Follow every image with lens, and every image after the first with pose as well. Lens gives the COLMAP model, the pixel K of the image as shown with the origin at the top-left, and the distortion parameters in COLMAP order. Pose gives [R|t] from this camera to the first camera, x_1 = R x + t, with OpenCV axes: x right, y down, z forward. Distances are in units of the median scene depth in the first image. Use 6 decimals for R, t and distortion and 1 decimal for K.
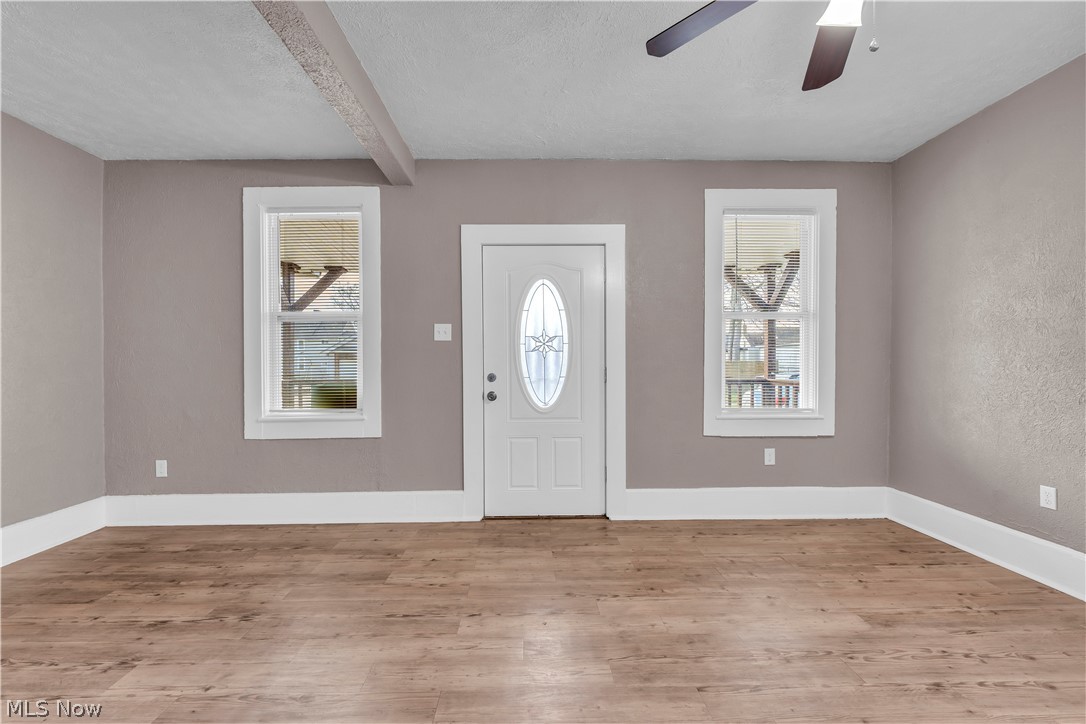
lens RADIAL K [[442.2, 0, 528.8], [0, 442.2, 366.6], [0, 0, 1]] dist [-0.004365, 0.000052]
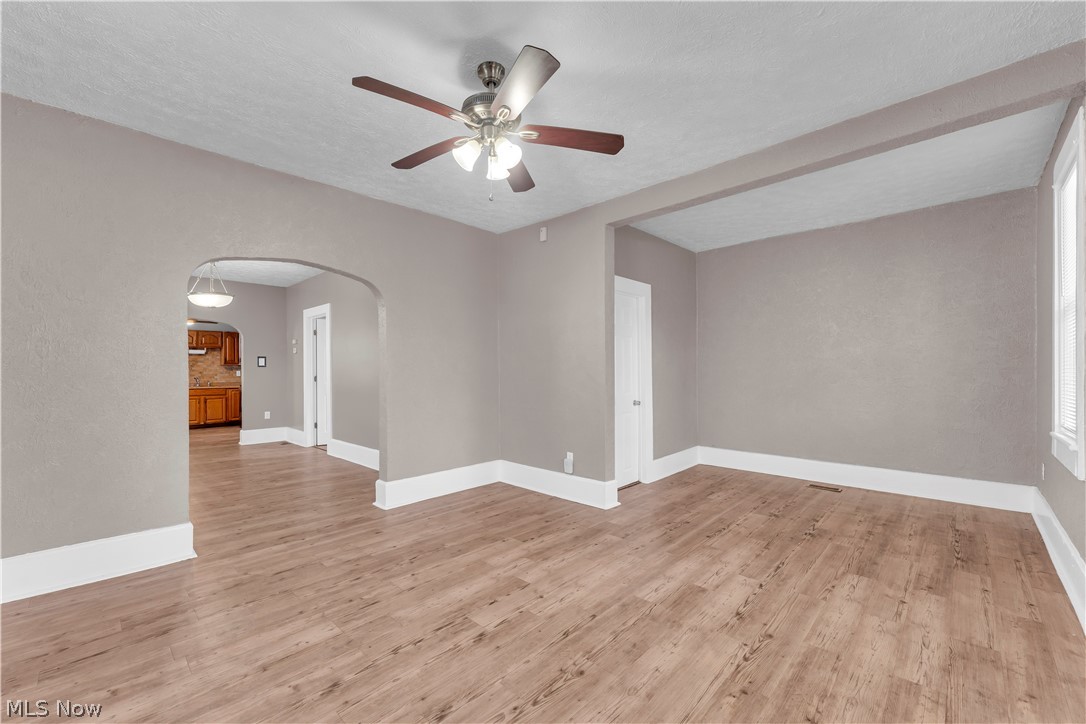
lens RADIAL K [[442.2, 0, 531.5], [0, 442.2, 367.5], [0, 0, 1]] dist [-0.004365, 0.000052]
pose [[-0.710042, 0.003700, -0.704149, 0.965645], [0.002352, 0.999993, 0.002883, -0.018112], [0.704155, 0.000391, -0.710046, 1.198256]]
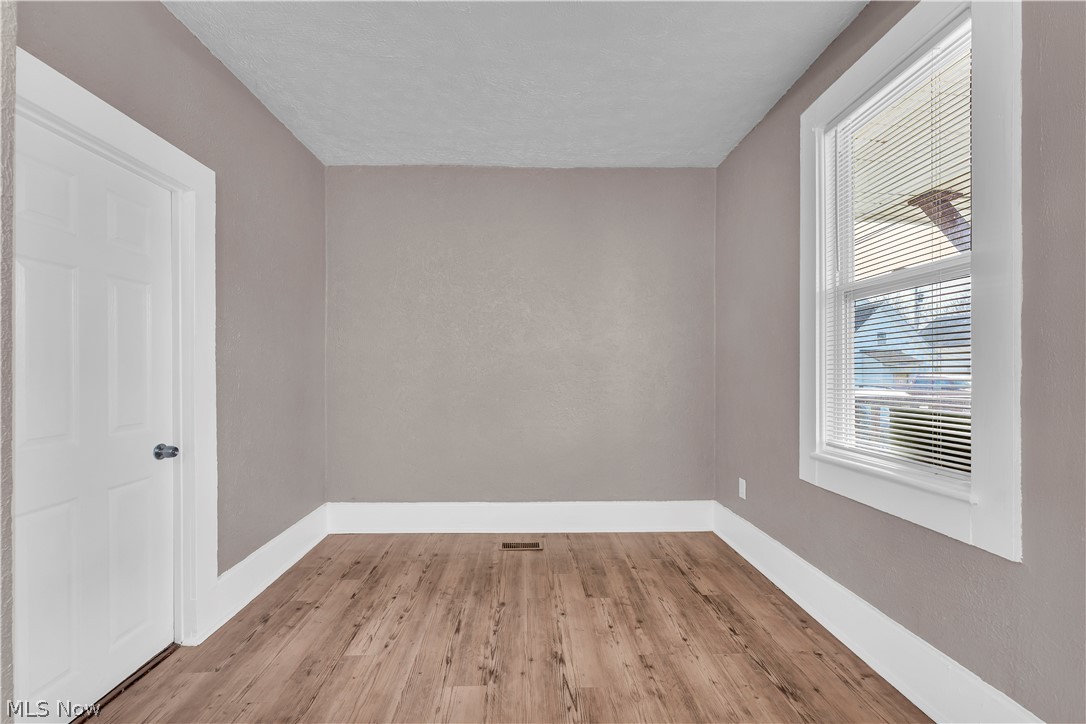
lens RADIAL K [[442.2, 0, 541.1], [0, 442.2, 367.8], [0, 0, 1]] dist [-0.004365, 0.000052]
pose [[0.019710, 0.000566, -0.999806, 0.049654], [-0.007718, 0.999970, 0.000414, -0.008315], [0.999776, 0.007709, 0.019713, 0.782333]]
